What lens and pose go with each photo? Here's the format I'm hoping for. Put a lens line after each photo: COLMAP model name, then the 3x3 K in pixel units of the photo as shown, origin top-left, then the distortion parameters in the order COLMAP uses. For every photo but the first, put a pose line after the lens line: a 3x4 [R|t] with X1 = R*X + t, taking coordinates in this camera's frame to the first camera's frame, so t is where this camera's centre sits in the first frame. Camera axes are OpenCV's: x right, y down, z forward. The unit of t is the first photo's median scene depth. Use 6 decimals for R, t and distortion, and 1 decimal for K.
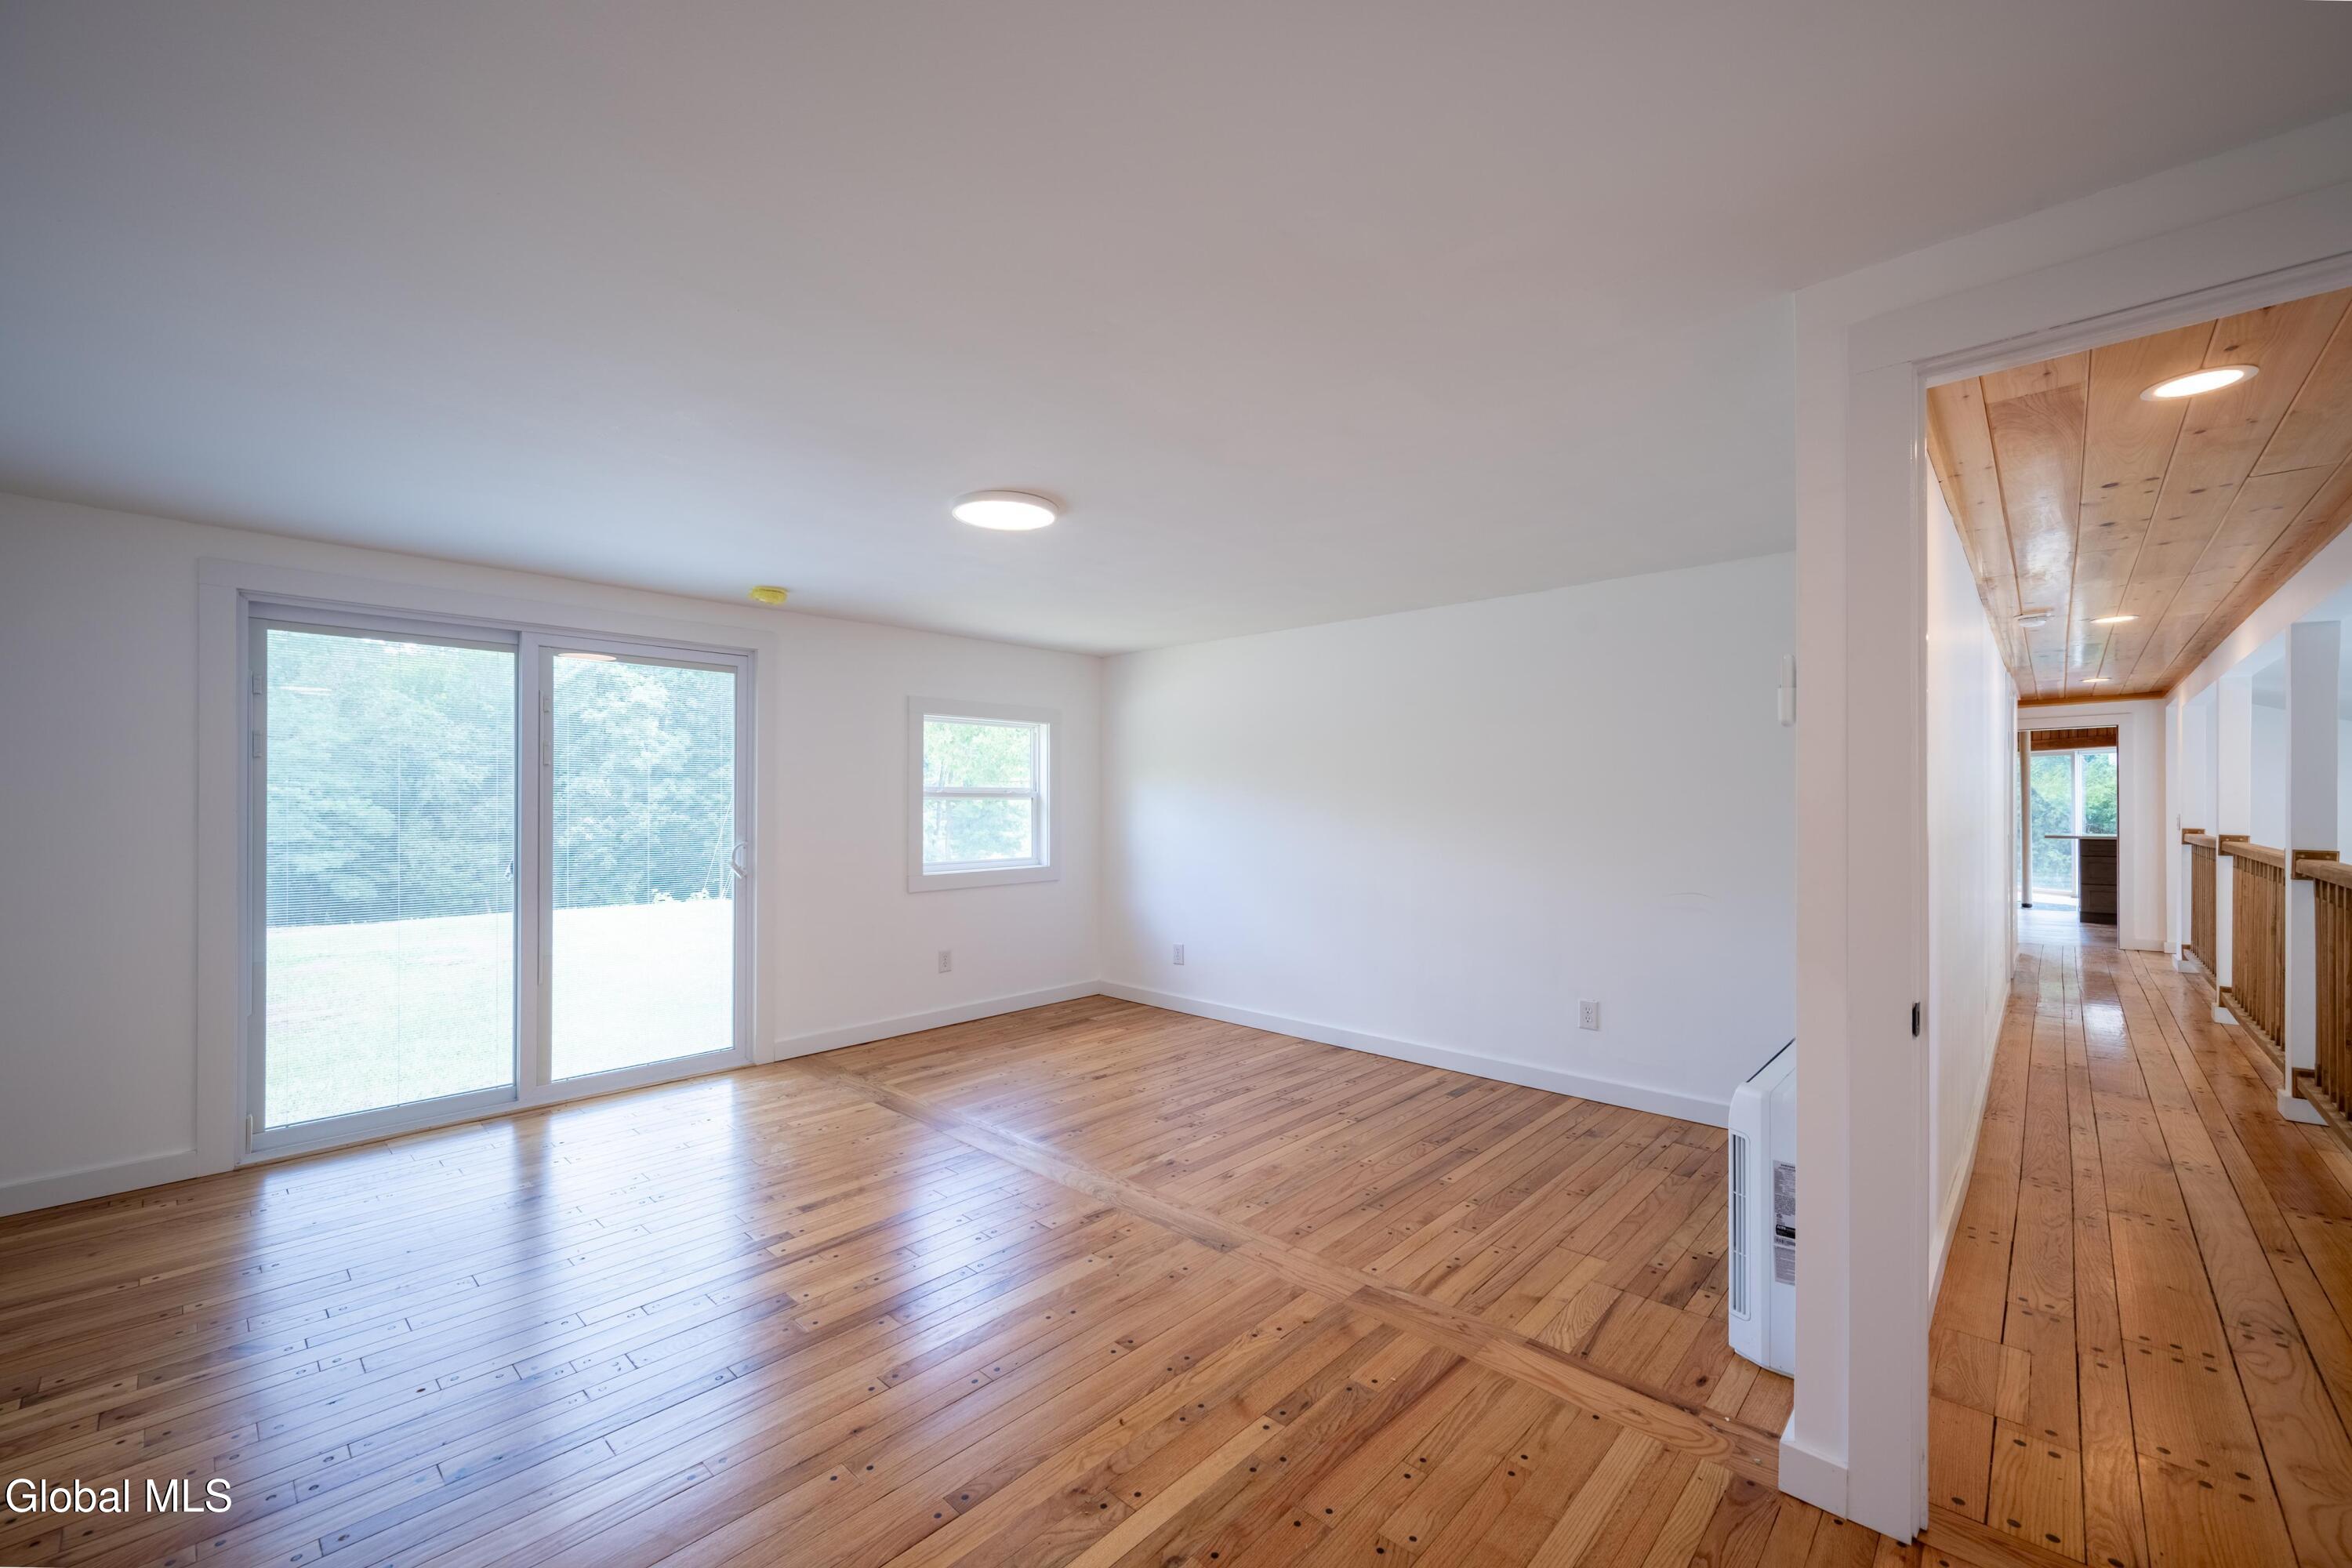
lens RADIAL K [[942.5, 0, 1183.4], [0, 942.5, 791.2], [0, 0, 1]] dist [-0.001111, -0.000237]
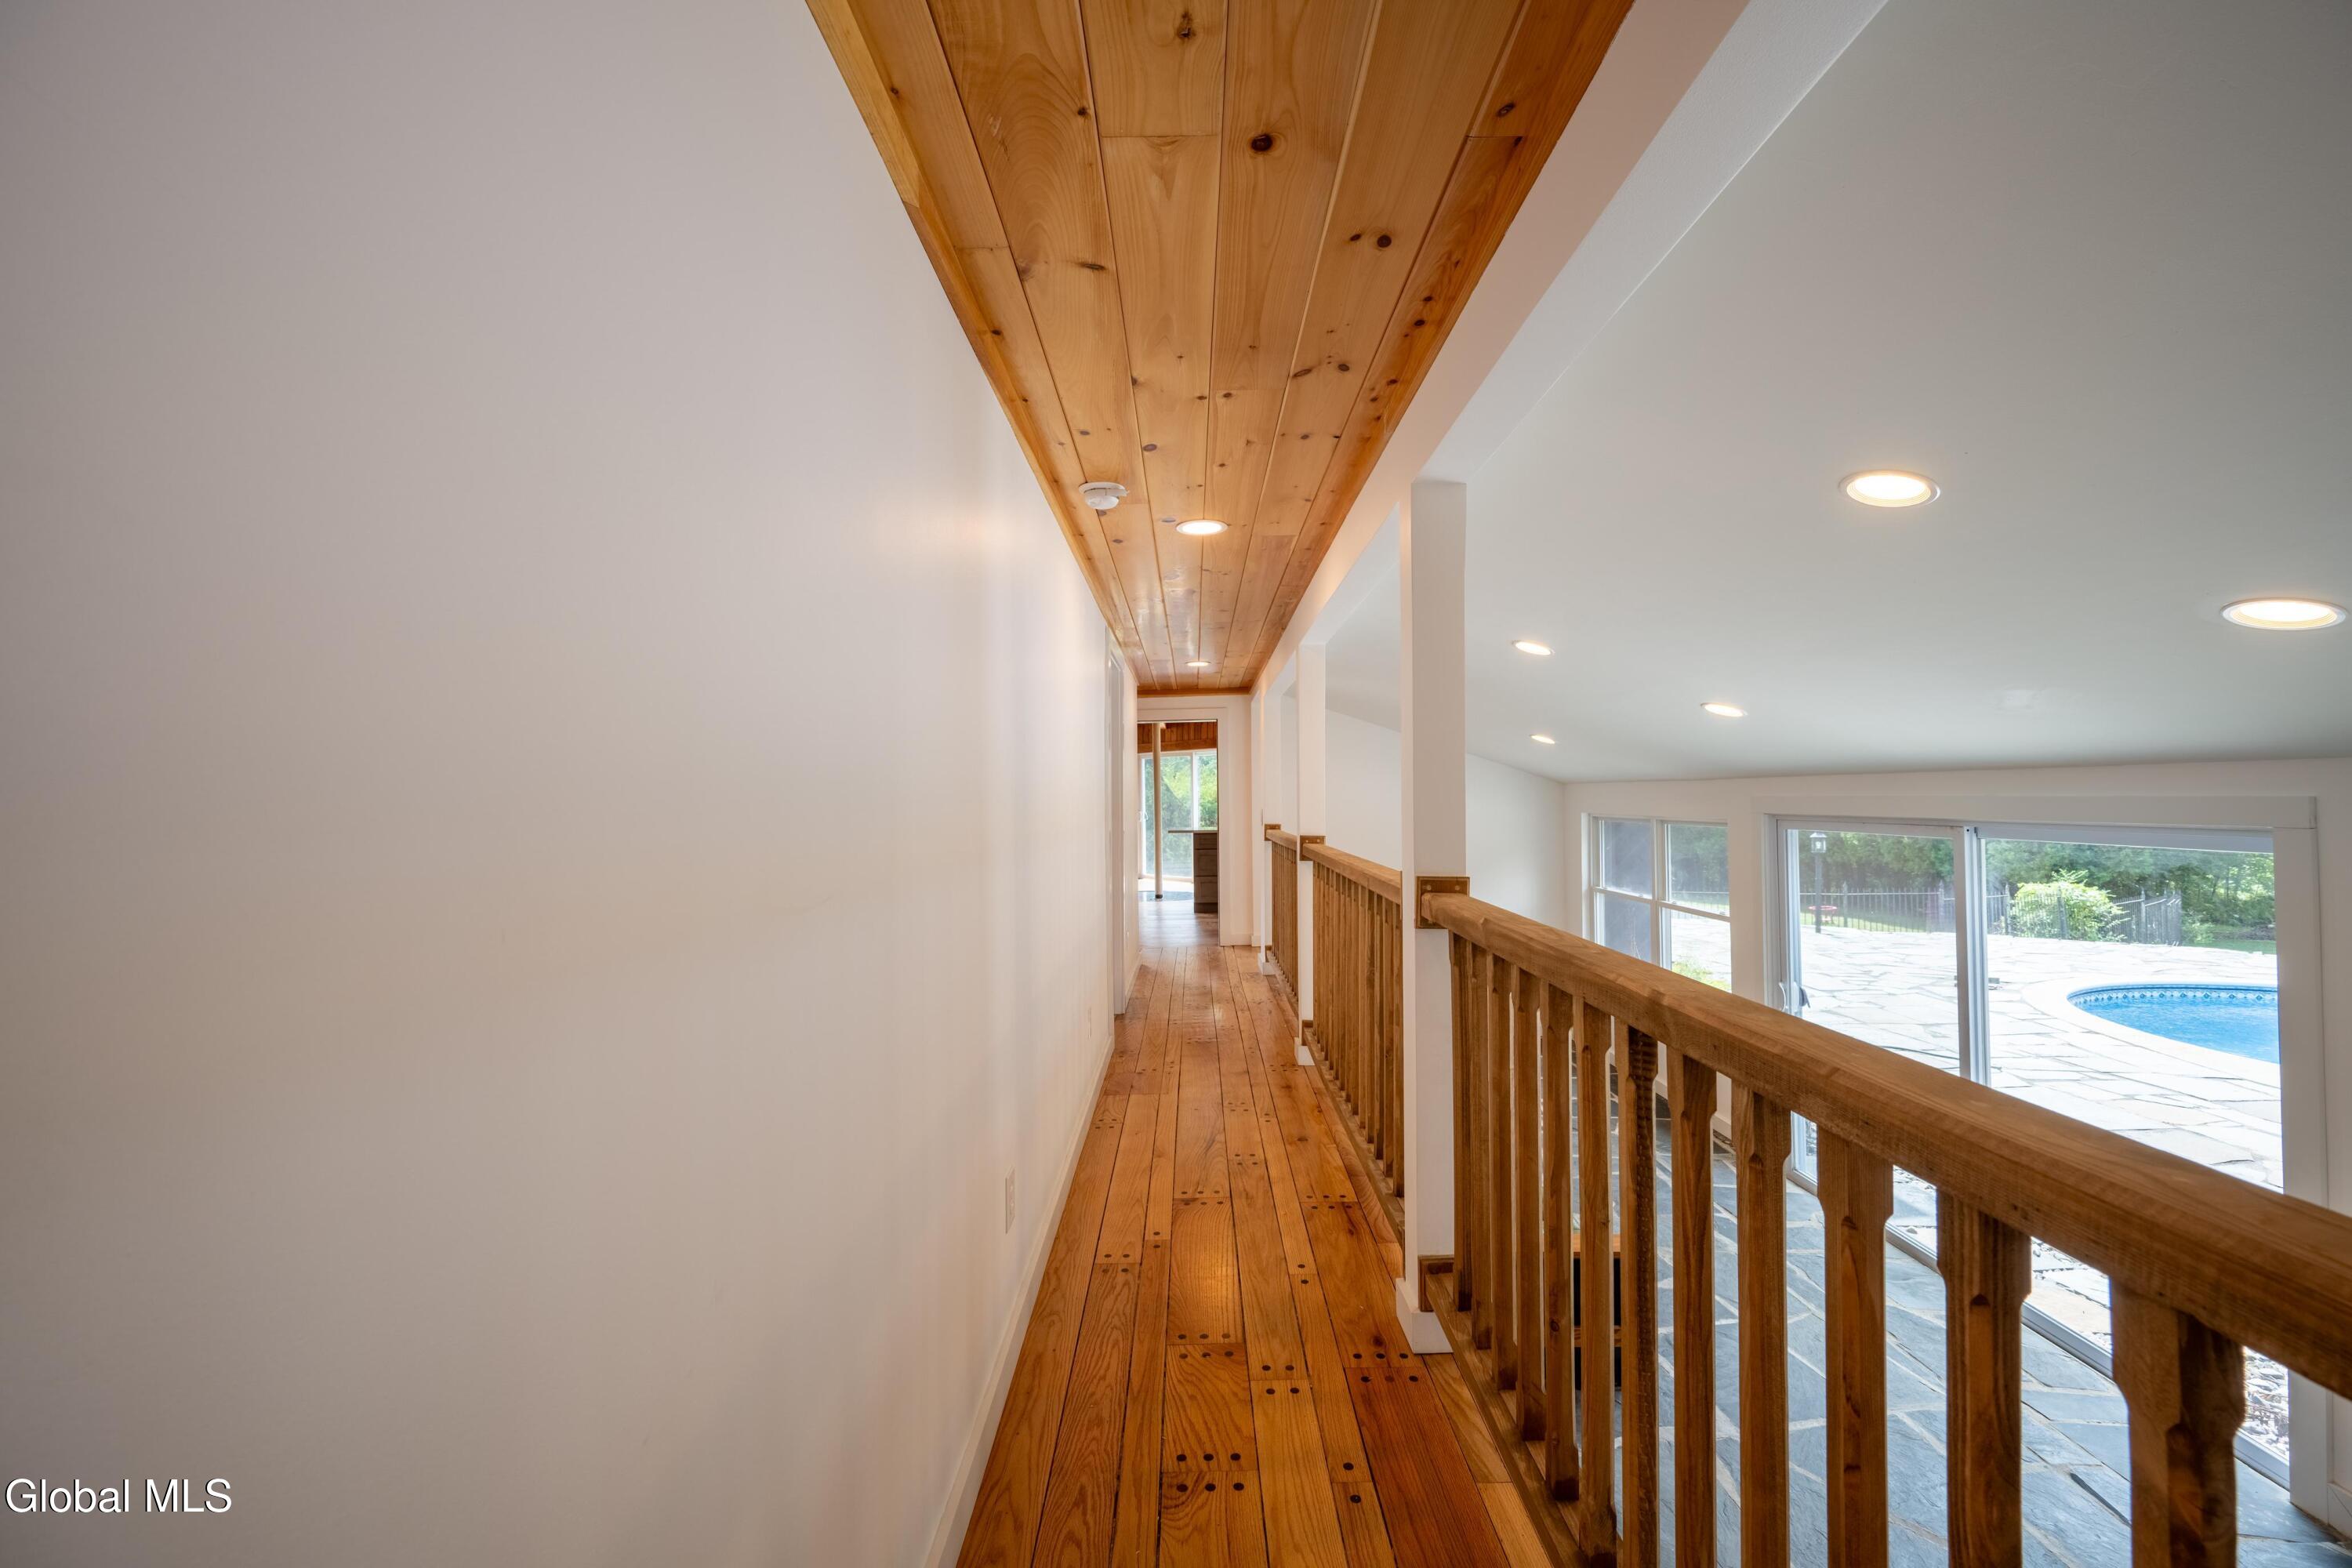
lens RADIAL K [[942.5, 0, 1183.4], [0, 942.5, 791.2], [0, 0, 1]] dist [-0.001111, -0.000237]
pose [[0.738983, -0.005810, 0.673699, 0.378330], [0.006787, 0.999976, 0.001178, 0.004445], [-0.673690, 0.003702, 0.739005, 0.370022]]
